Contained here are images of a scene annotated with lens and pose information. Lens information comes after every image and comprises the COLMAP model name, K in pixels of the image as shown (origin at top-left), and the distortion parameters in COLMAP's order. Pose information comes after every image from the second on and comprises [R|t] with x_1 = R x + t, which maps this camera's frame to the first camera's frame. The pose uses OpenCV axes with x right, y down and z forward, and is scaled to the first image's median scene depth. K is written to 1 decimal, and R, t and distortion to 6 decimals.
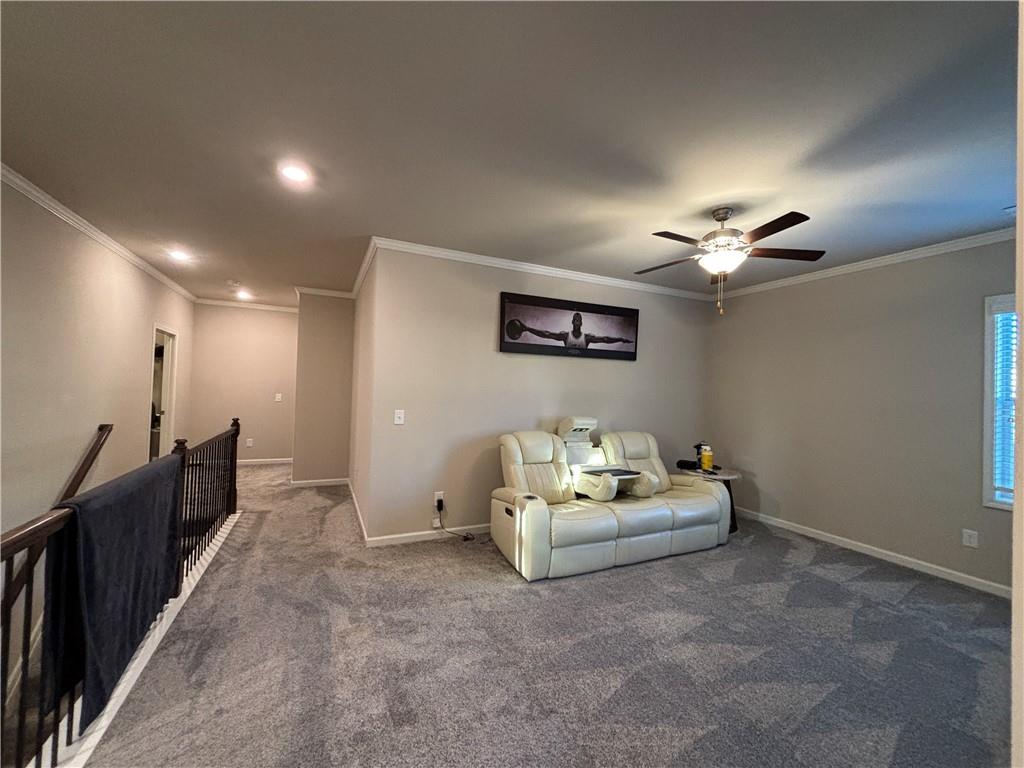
lens RADIAL K [[413.1, 0, 509.3], [0, 413.1, 389.4], [0, 0, 1]] dist [0.000080, -0.000052]
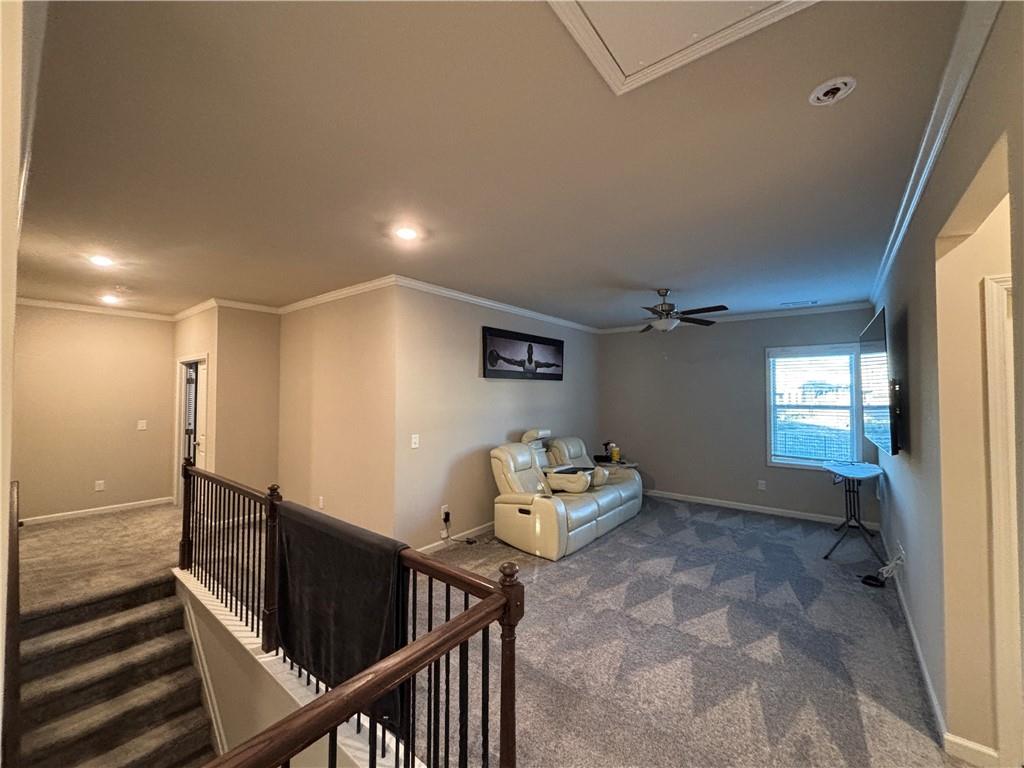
lens RADIAL K [[413.1, 0, 515.5], [0, 413.1, 384.3], [0, 0, 1]] dist [0.000080, -0.000052]
pose [[0.892405, -0.017541, 0.450895, -0.465933], [0.023730, 0.999686, -0.008077, -0.061022], [-0.450611, 0.017908, 0.892541, -0.080408]]
